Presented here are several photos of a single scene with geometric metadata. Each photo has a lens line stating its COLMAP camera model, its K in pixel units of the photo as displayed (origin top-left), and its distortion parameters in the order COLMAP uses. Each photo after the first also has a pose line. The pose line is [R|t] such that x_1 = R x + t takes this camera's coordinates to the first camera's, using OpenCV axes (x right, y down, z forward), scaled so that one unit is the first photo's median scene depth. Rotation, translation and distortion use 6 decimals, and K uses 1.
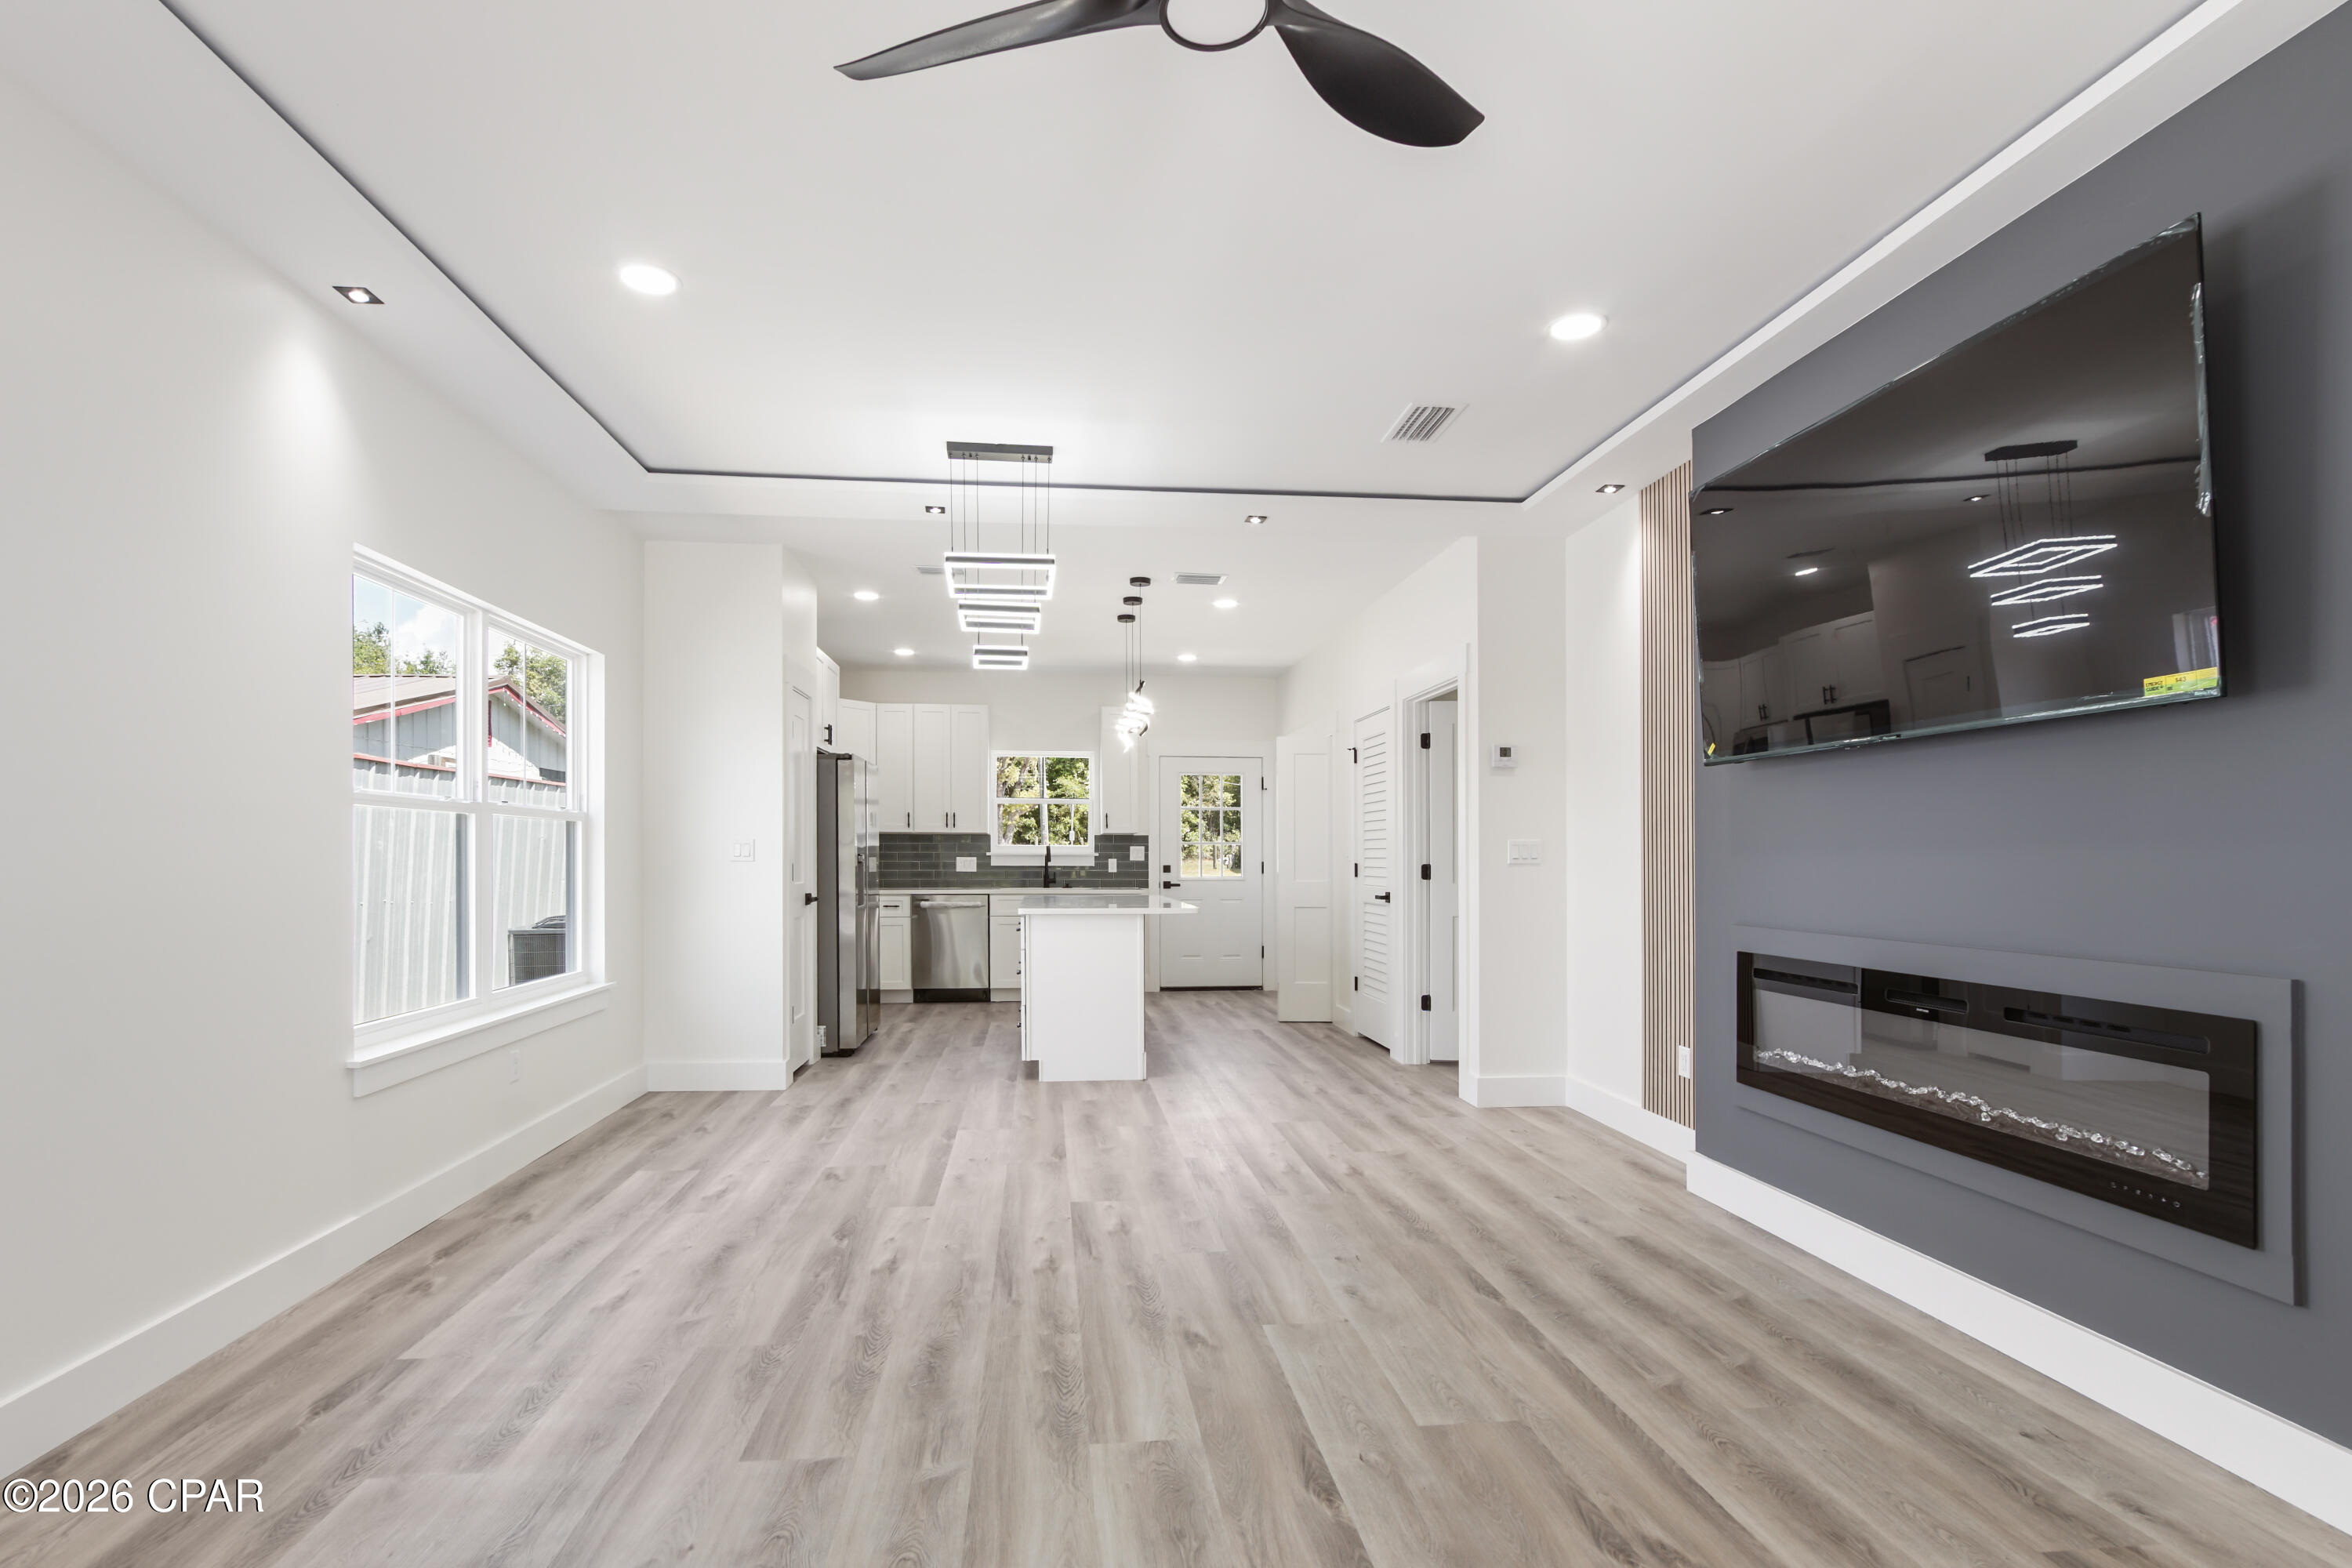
lens RADIAL K [[1069.4, 0, 1152.9], [0, 1069.4, 809.5], [0, 0, 1]] dist [-0.016475, 0.007135]
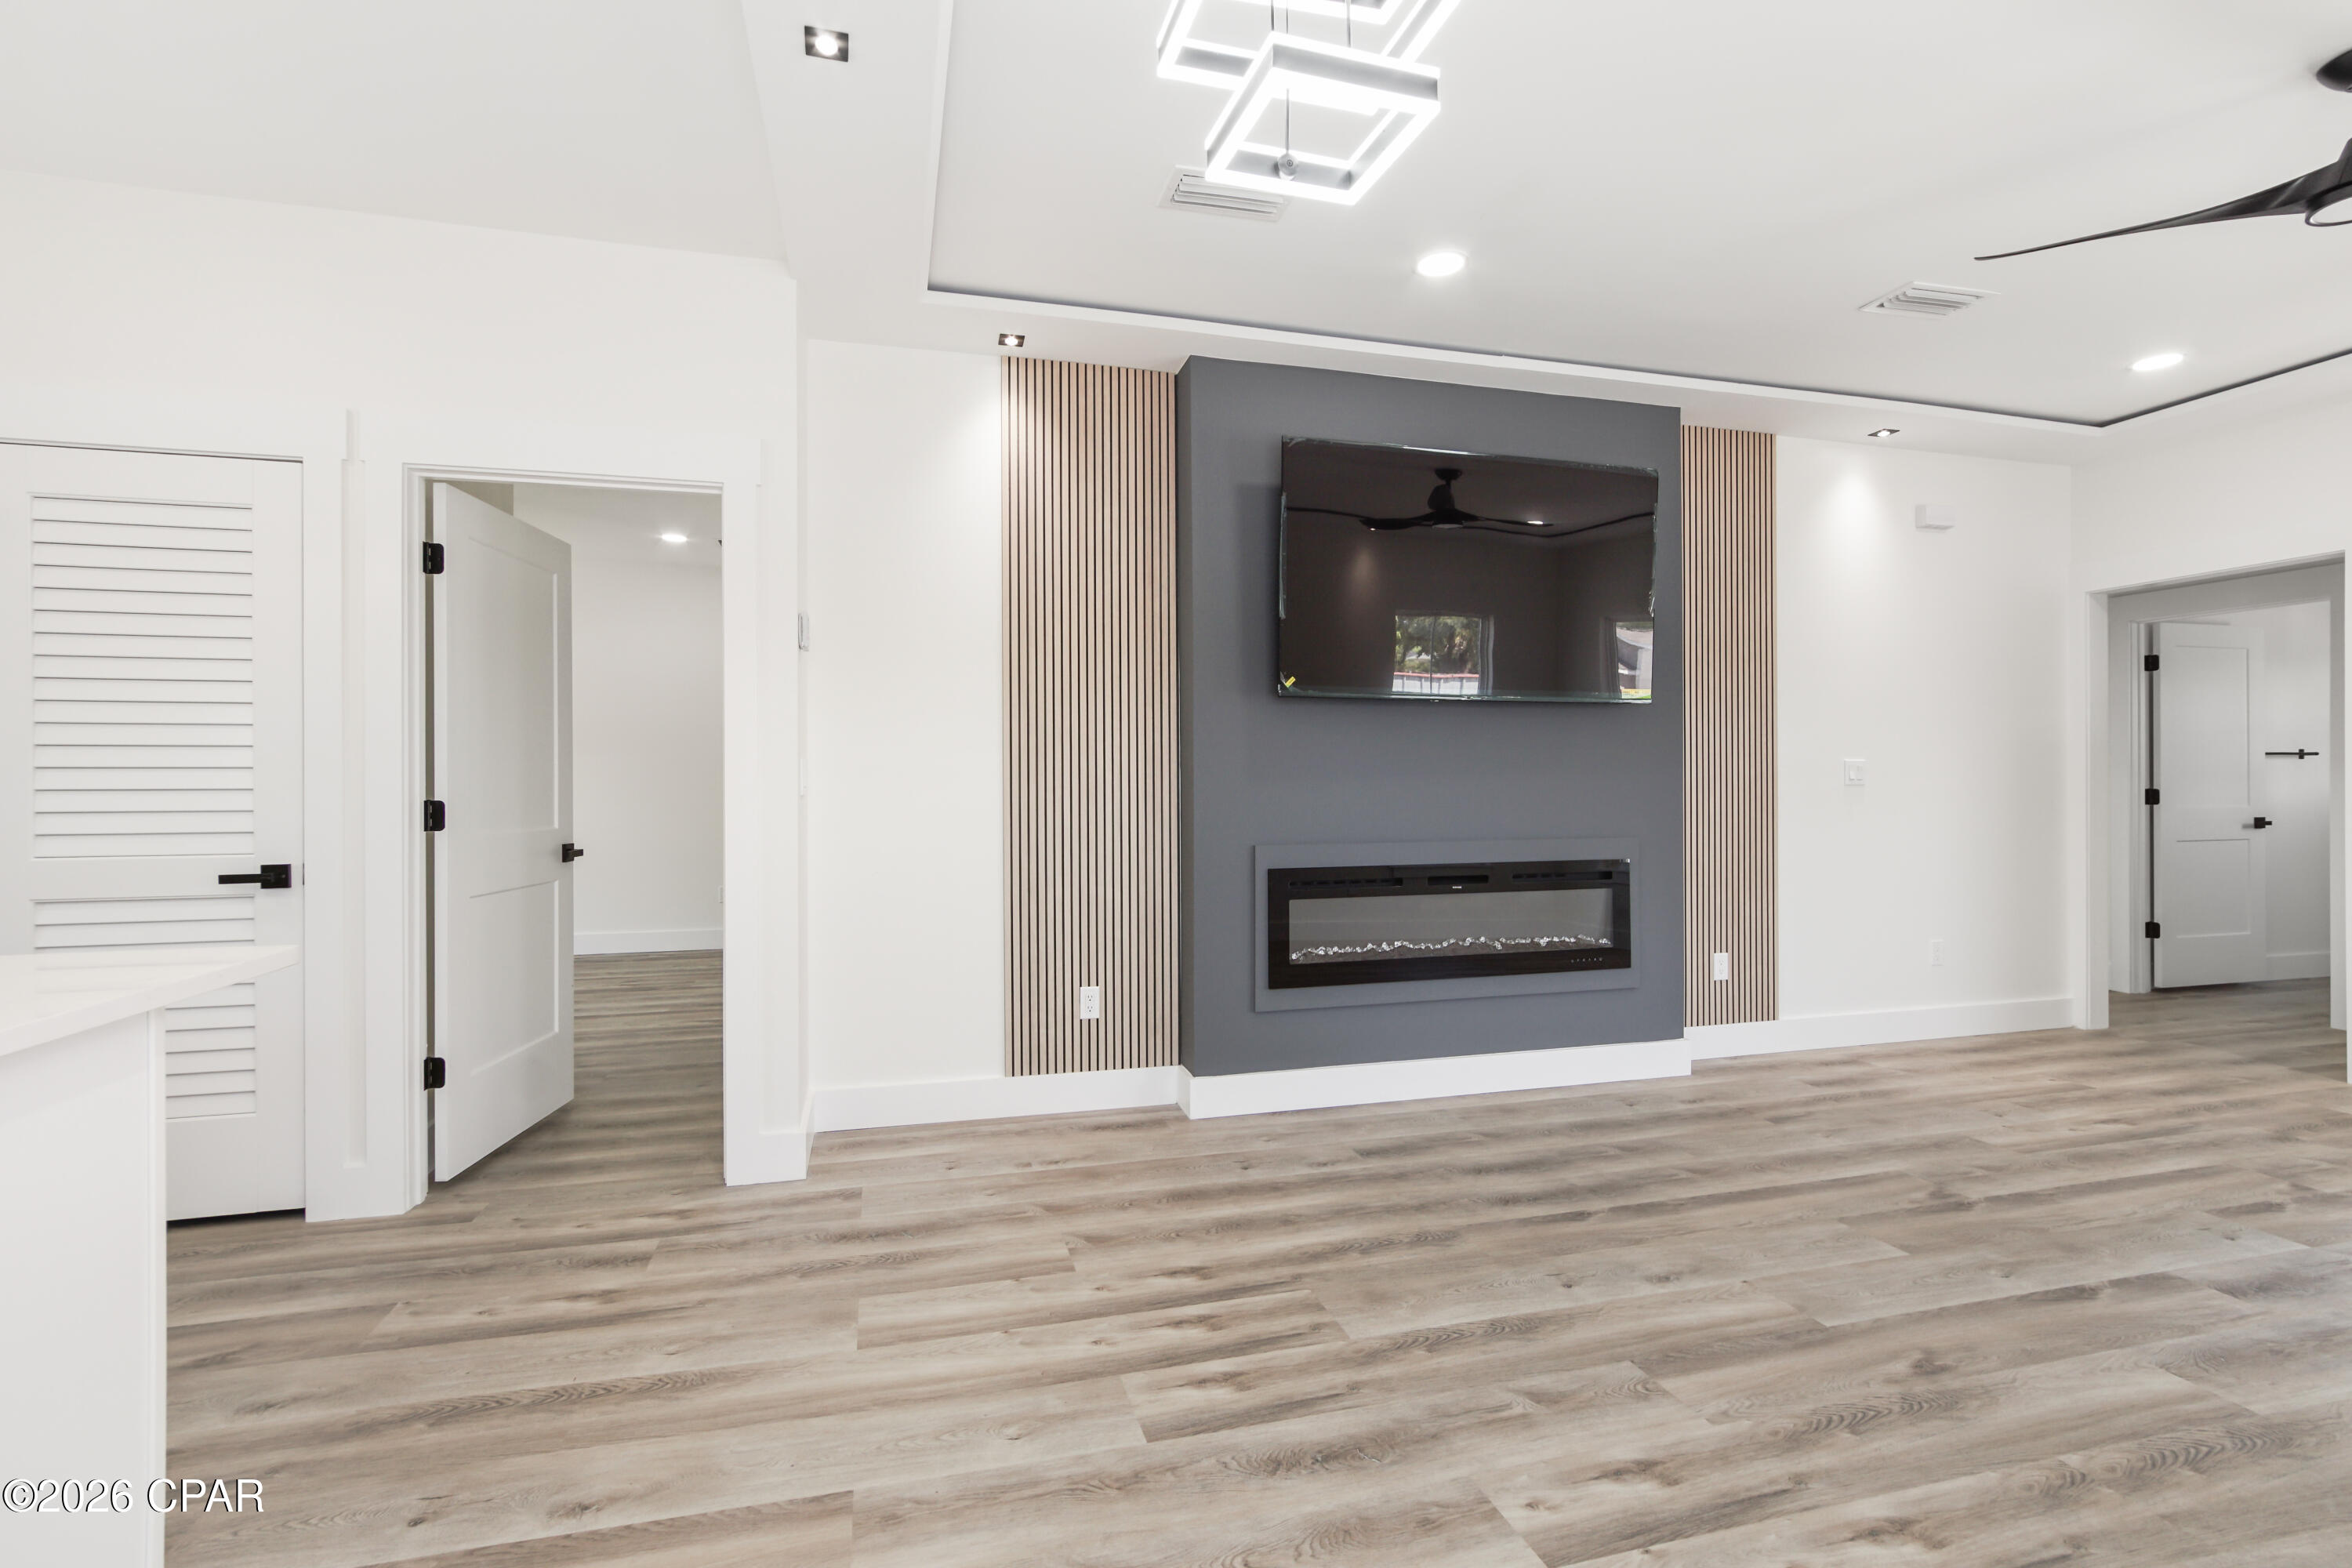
lens RADIAL K [[1055.4, 0, 1157.6], [0, 1055.4, 779.8], [0, 0, 1]] dist [-0.018108, 0.008249]
pose [[-0.150461, 0.000530, 0.988616, -0.604266], [-0.040014, 0.999177, -0.006626, 0.065454], [-0.987806, -0.040555, -0.150316, 1.559438]]
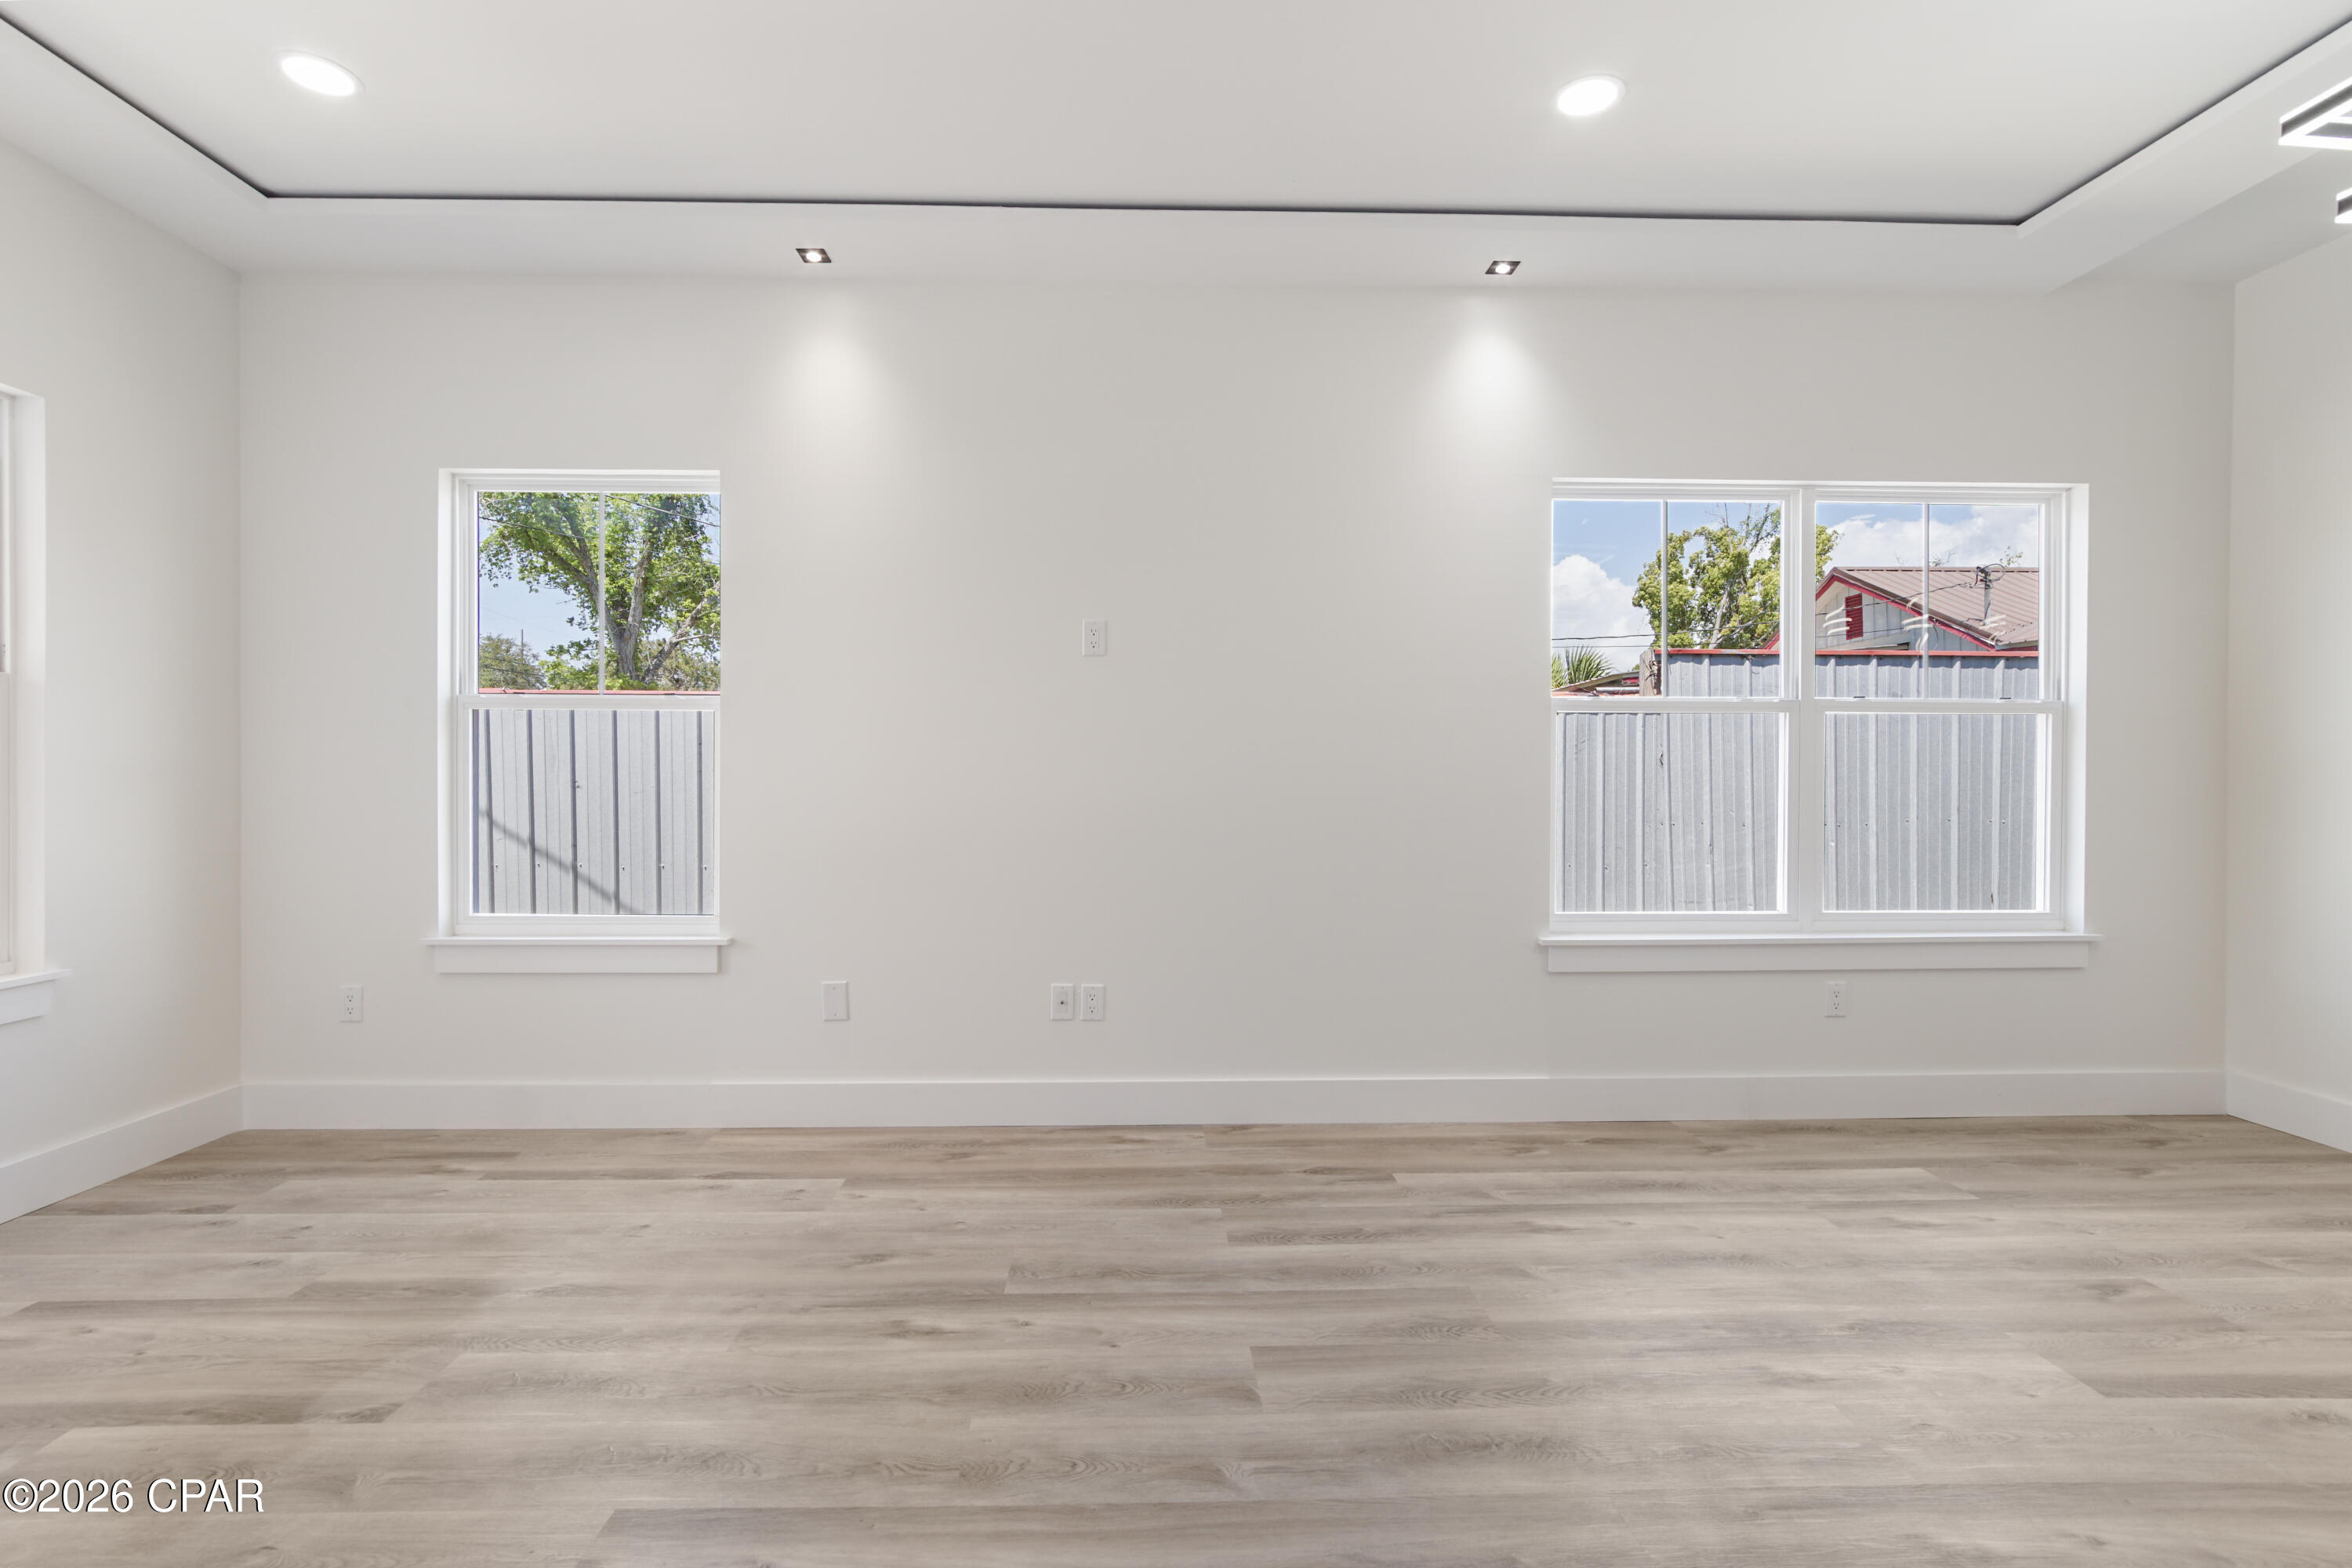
lens RADIAL K [[1103.2, 0, 1159.6], [0, 1103.2, 780.7], [0, 0, 1]] dist [-0.005297, 0.000335]
pose [[-0.076696, 0.000955, -0.997054, 0.464317], [0.042709, 0.999085, -0.002329, 0.058155], [0.996139, -0.042762, -0.076666, 0.727840]]
